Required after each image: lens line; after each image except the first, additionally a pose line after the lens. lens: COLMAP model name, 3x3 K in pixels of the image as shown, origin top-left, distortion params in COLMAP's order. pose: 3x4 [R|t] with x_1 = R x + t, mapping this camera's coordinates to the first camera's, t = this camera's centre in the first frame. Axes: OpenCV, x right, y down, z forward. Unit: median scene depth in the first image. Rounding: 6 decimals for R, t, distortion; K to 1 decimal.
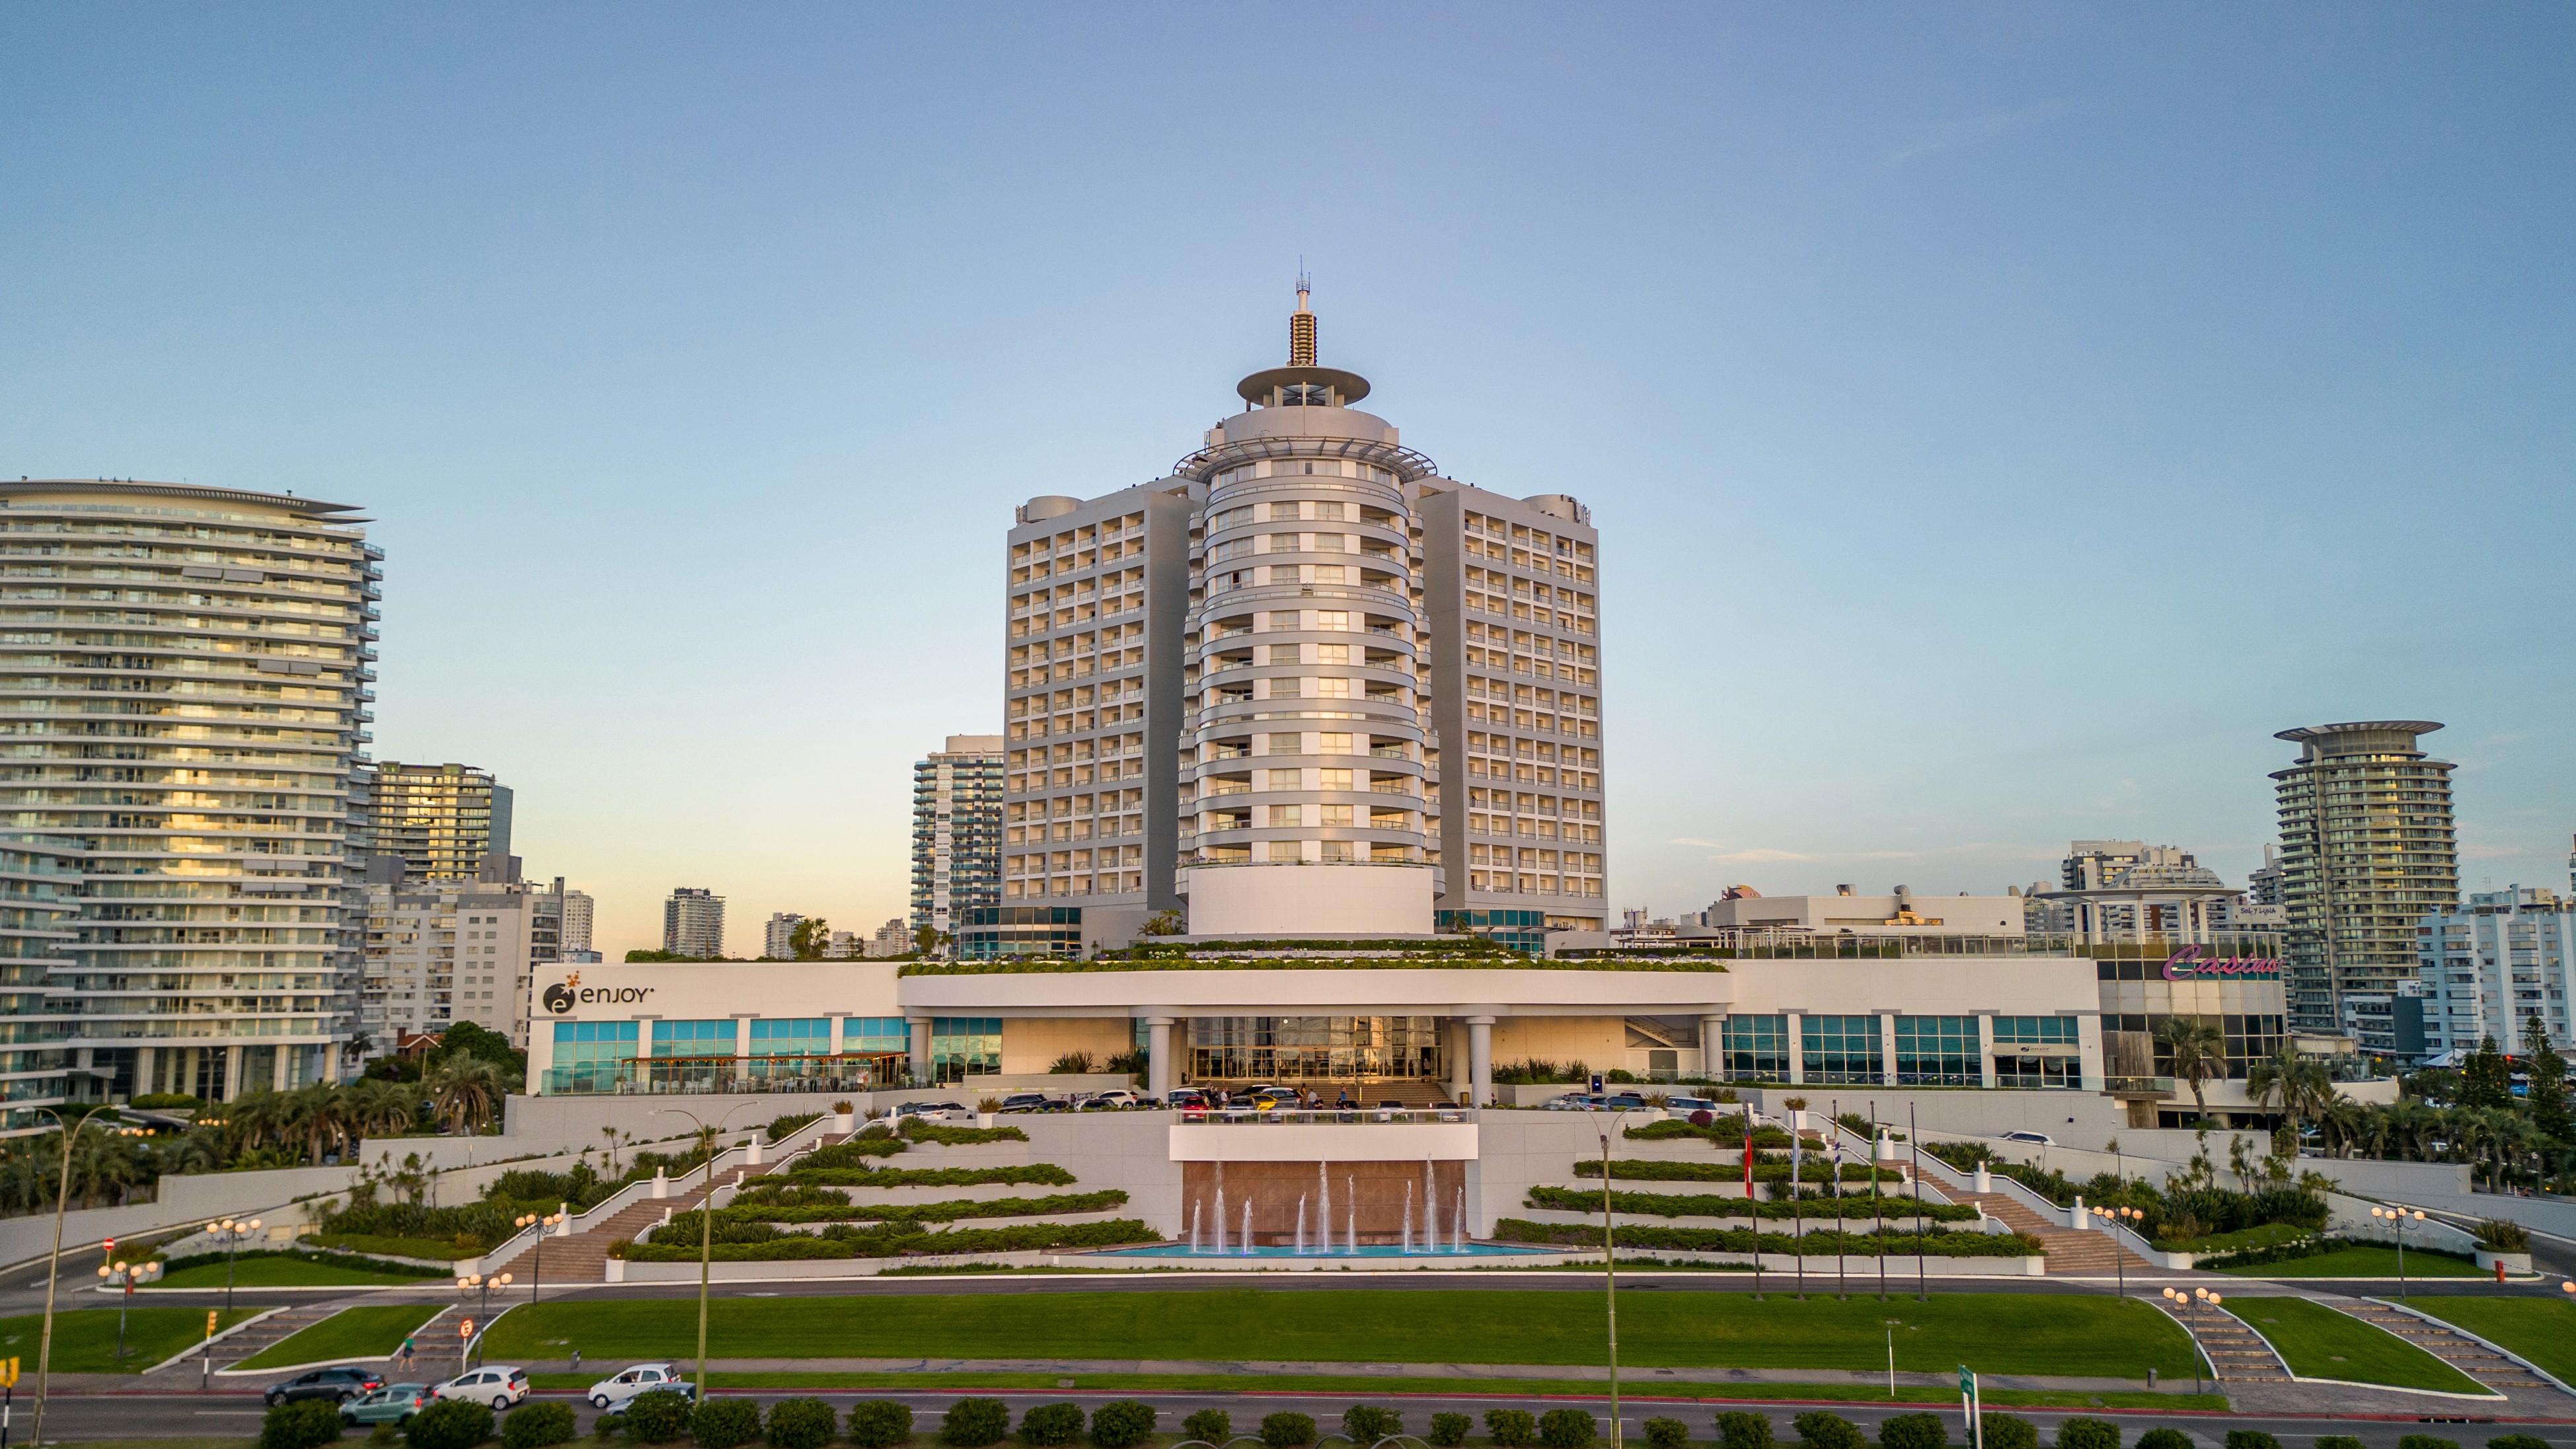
lens RADIAL K [[1825.3, 0, 1288.0], [0, 1825.3, 724.5], [0, 0, 1]] dist [0.002192, -0.003899]
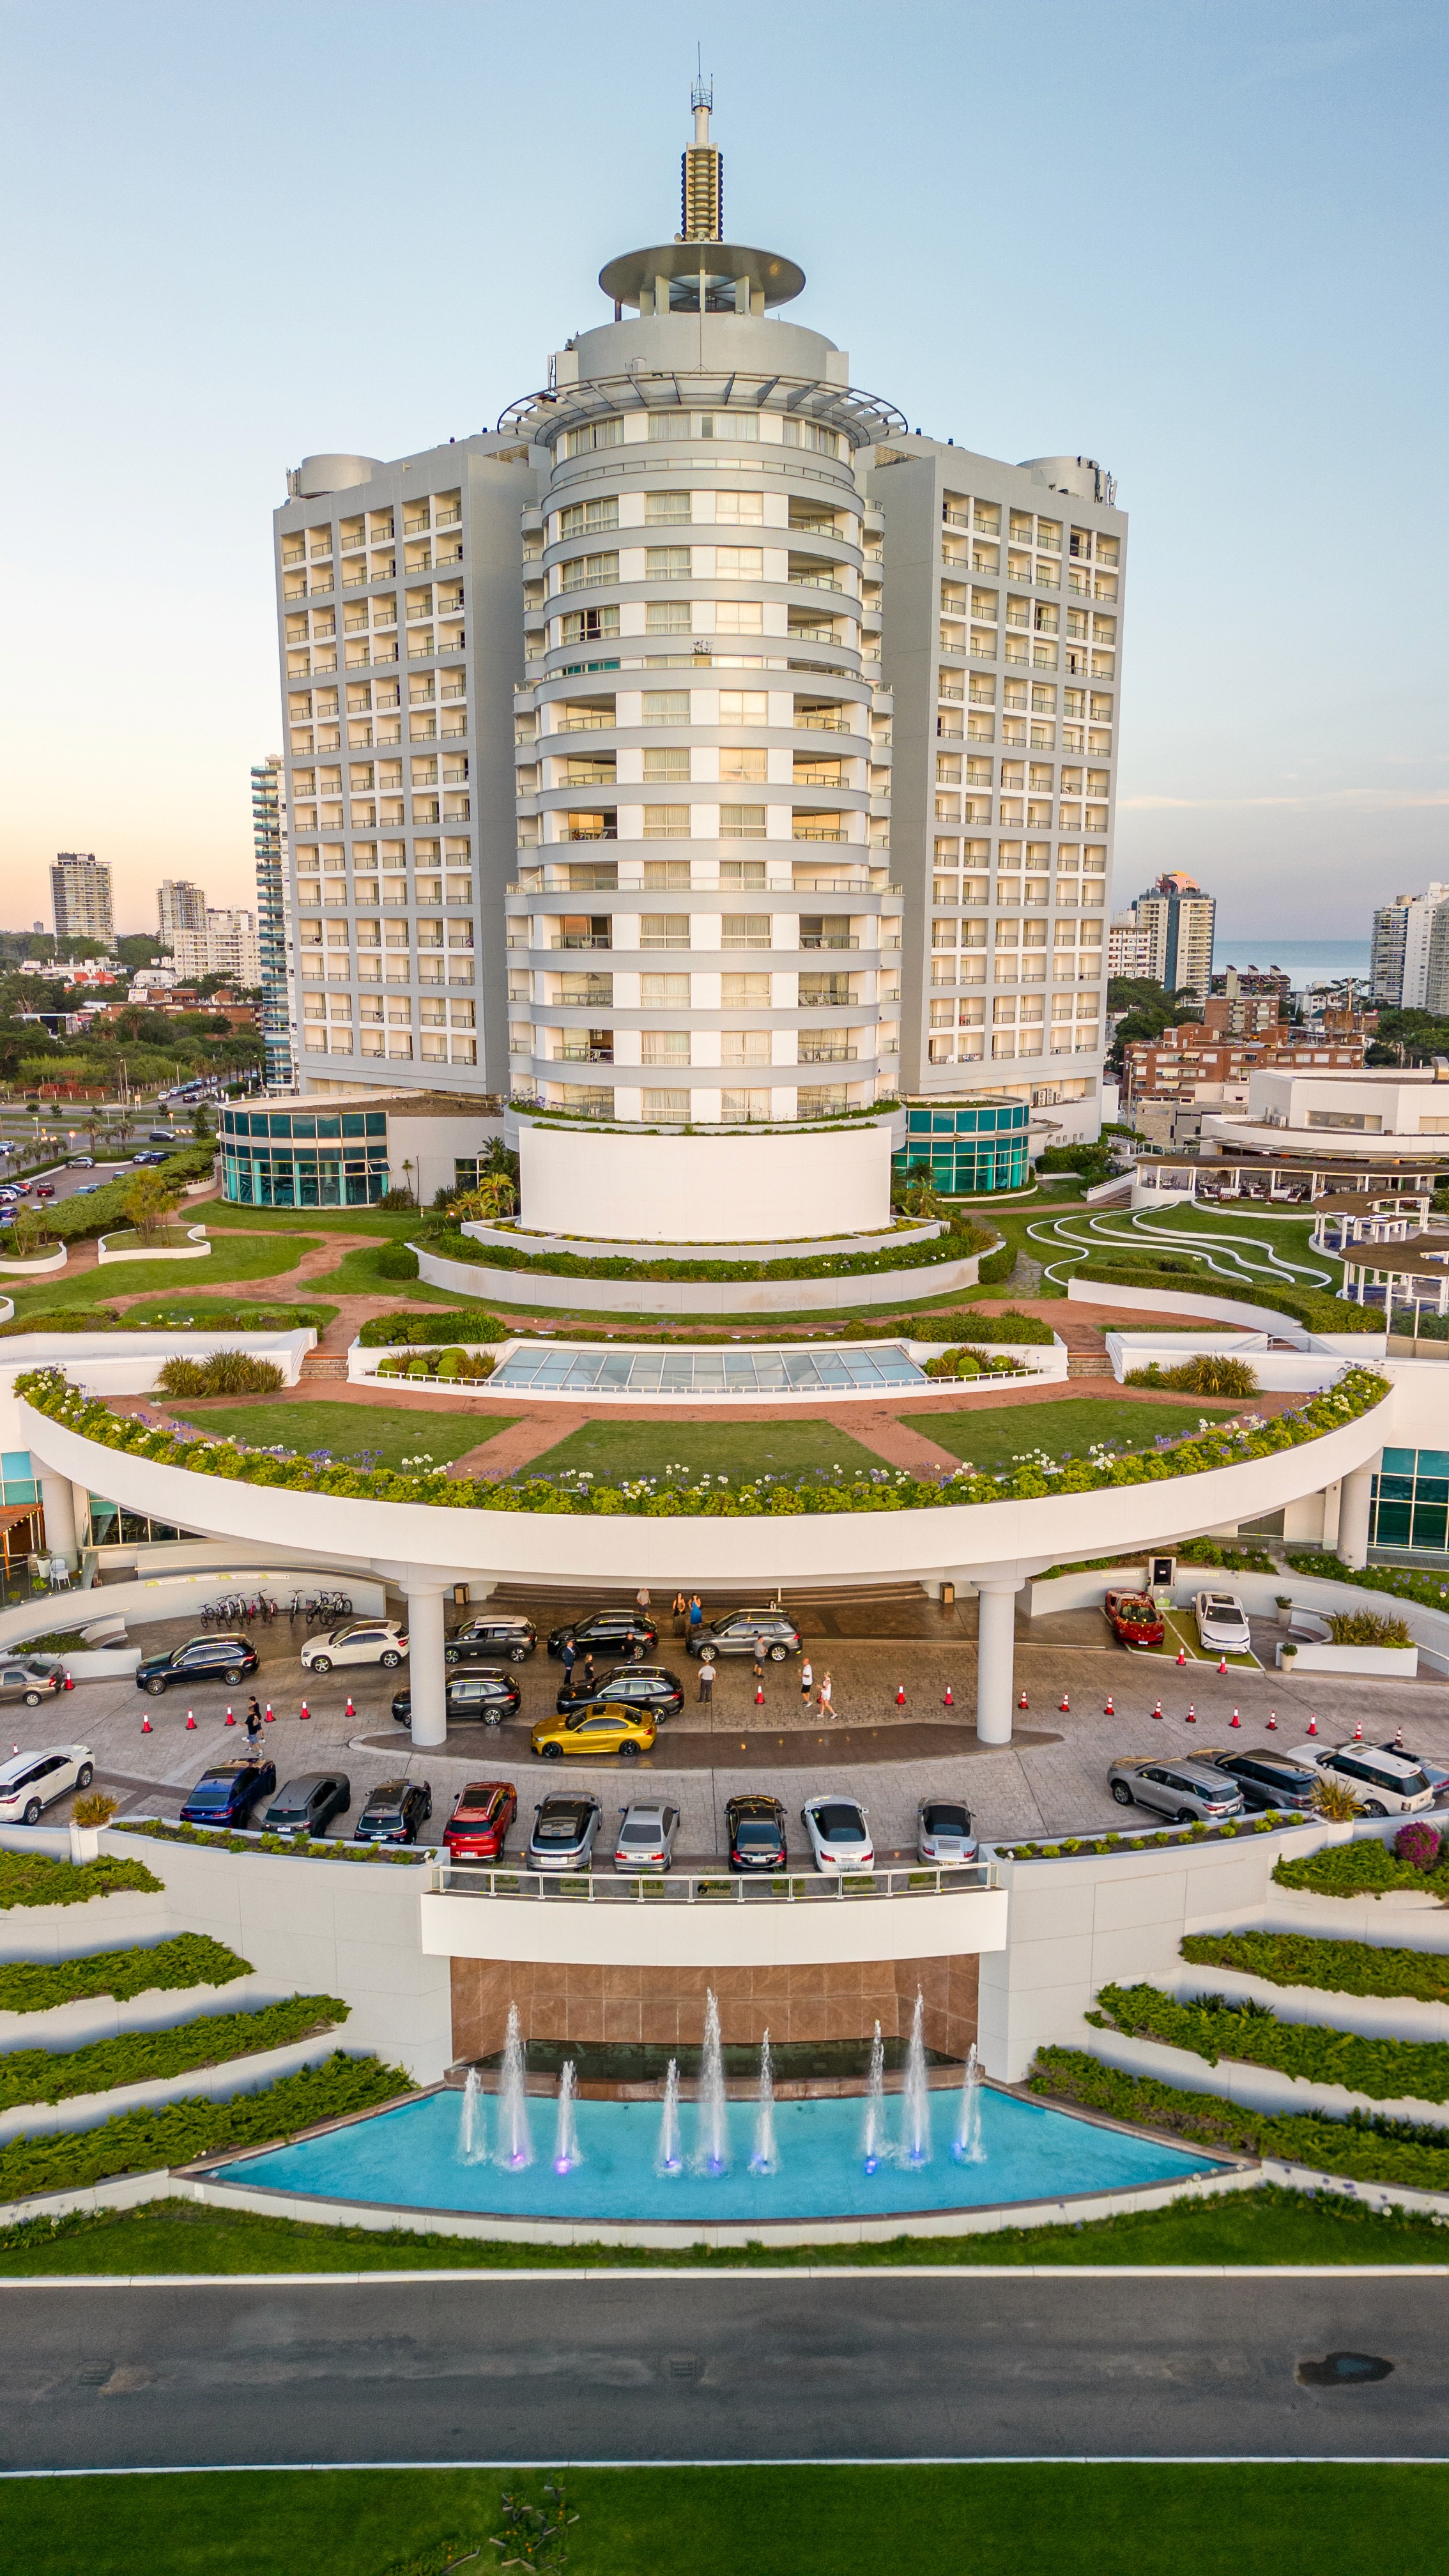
lens RADIAL K [[1792.8, 0, 713.4], [0, 1792.8, 1302.8], [0, 0, 1]] dist [0.001283, -0.002853]
pose [[0.999953, 0.000931, 0.009677, 0.007586], [-0.004124, 0.942058, 0.335424, -0.062053], [-0.008804, -0.335448, 0.942018, 0.310466]]
